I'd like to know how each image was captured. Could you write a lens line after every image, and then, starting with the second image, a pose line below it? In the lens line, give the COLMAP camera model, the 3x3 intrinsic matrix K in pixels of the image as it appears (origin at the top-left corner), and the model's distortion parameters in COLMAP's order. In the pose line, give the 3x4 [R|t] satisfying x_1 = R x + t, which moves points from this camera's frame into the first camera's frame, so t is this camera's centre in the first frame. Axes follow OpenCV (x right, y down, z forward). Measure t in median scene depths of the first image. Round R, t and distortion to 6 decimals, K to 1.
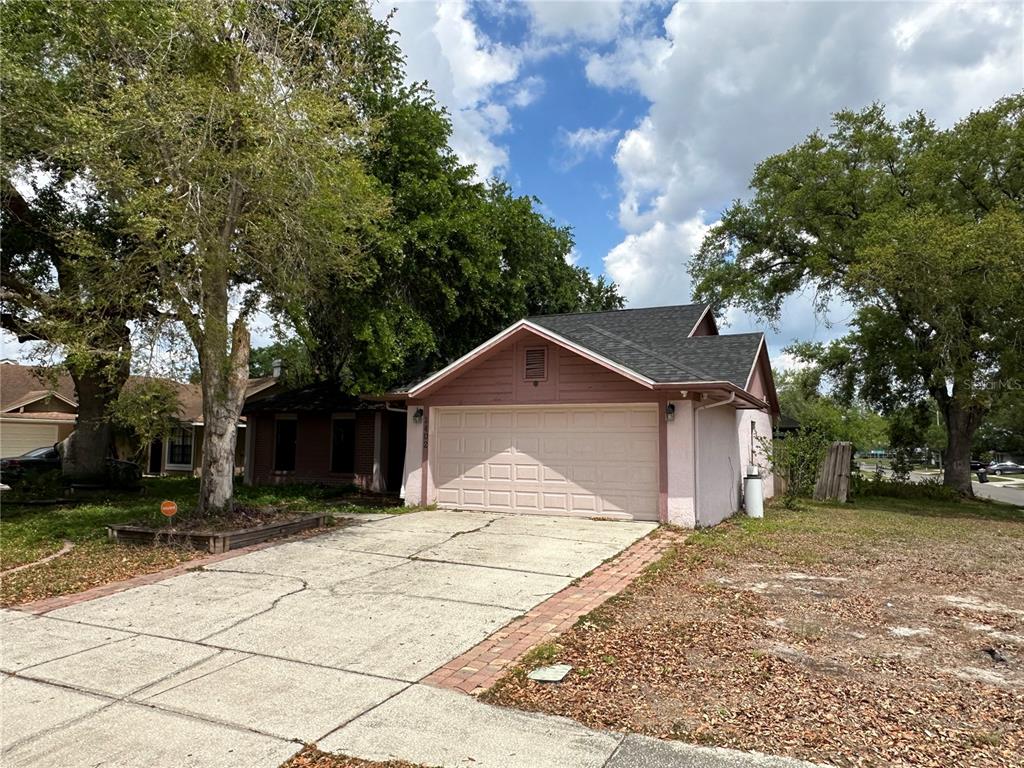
lens RADIAL K [[707.6, 0, 512.0], [0, 707.6, 384.0], [0, 0, 1]] dist [0.001340, 0.002263]
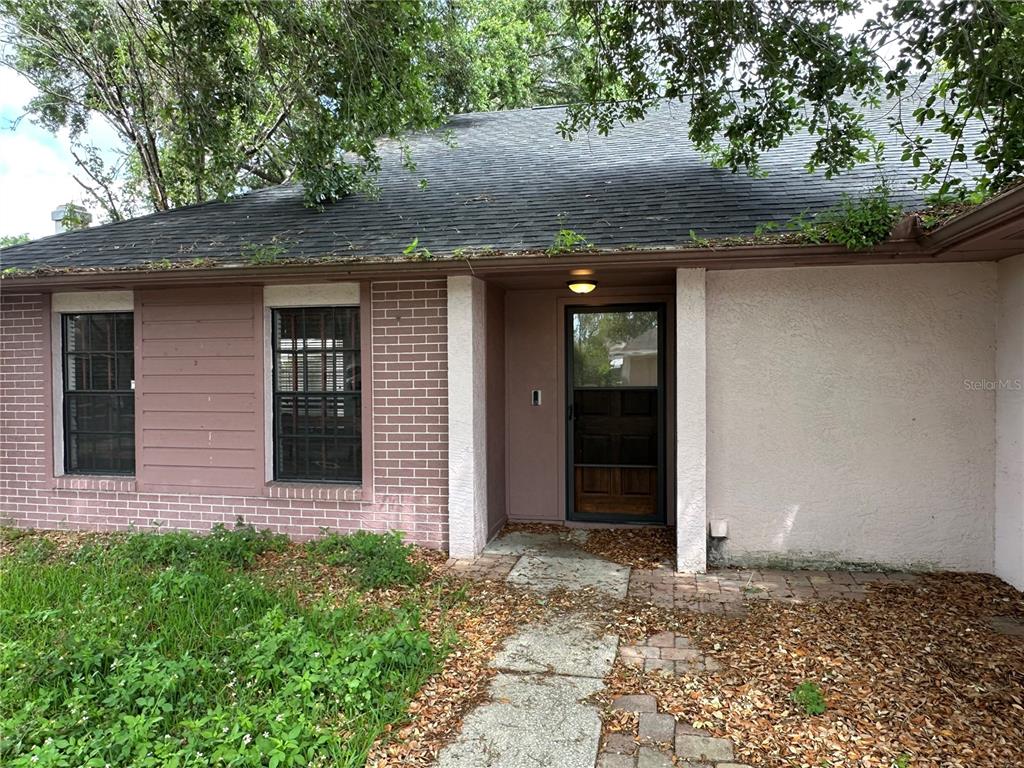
lens RADIAL K [[707.6, 0, 512.0], [0, 707.6, 384.0], [0, 0, 1]] dist [0.001340, 0.002263]
pose [[0.969980, -0.024160, 0.241981, -0.342408], [-0.003944, 0.993359, 0.114991, 0.072374], [-0.243152, -0.112493, 0.963443, 1.038109]]
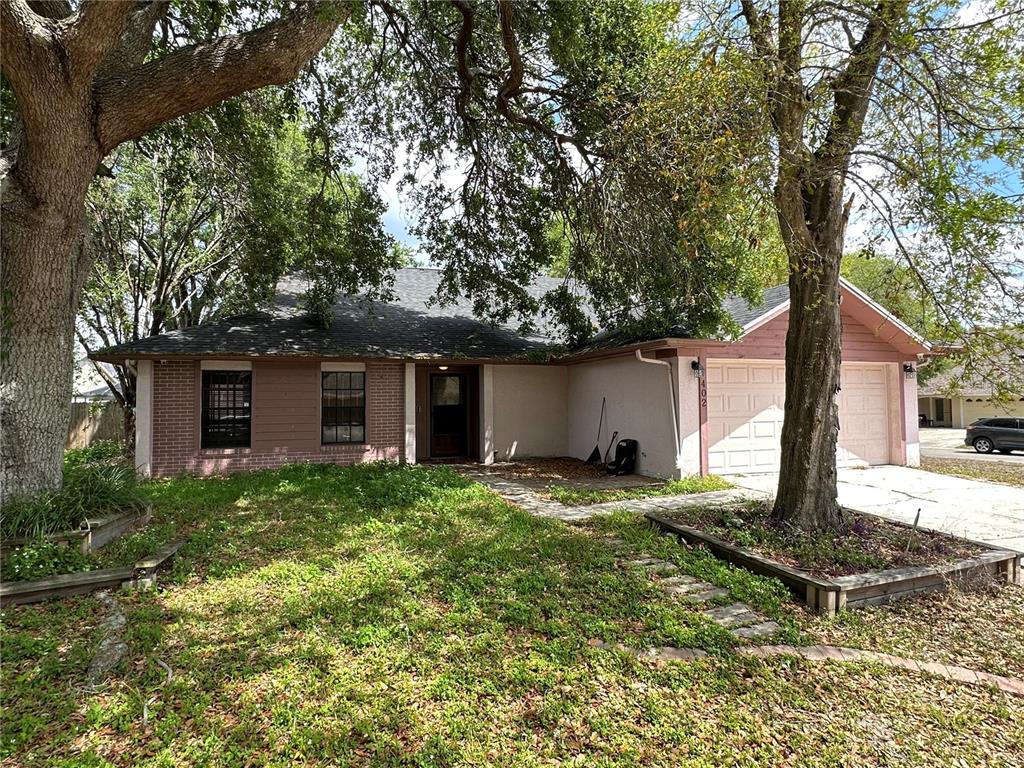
lens RADIAL K [[552.5, 0, 512.0], [0, 552.5, 384.0], [0, 0, 1]] dist [-0.000070, -0.000415]
pose [[0.689872, 0.006312, 0.723904, -0.780218], [-0.048049, 0.998156, 0.037087, 0.050965], [-0.722335, -0.060368, 0.688903, 0.735408]]
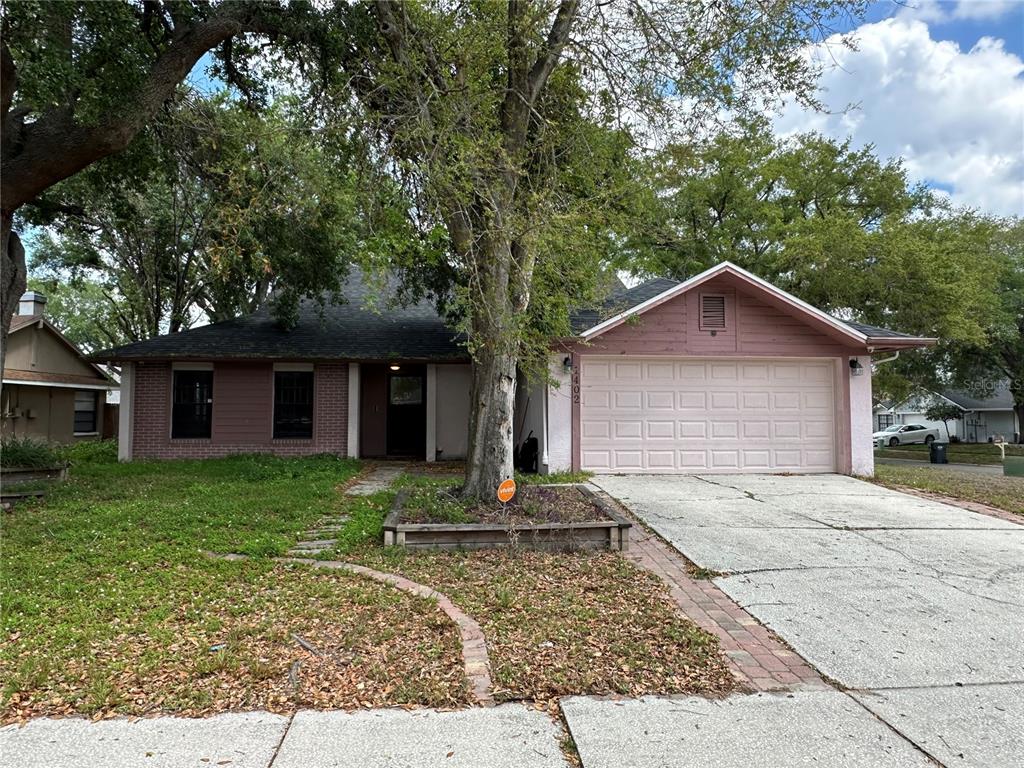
lens RADIAL K [[658.0, 0, 512.0], [0, 658.0, 384.0], [0, 0, 1]] dist [-0.003126, 0.001725]
pose [[0.848532, 0.015307, 0.528923, -0.619368], [-0.039481, 0.998627, 0.034437, 0.044665], [-0.527669, -0.050104, 0.847971, 0.390733]]
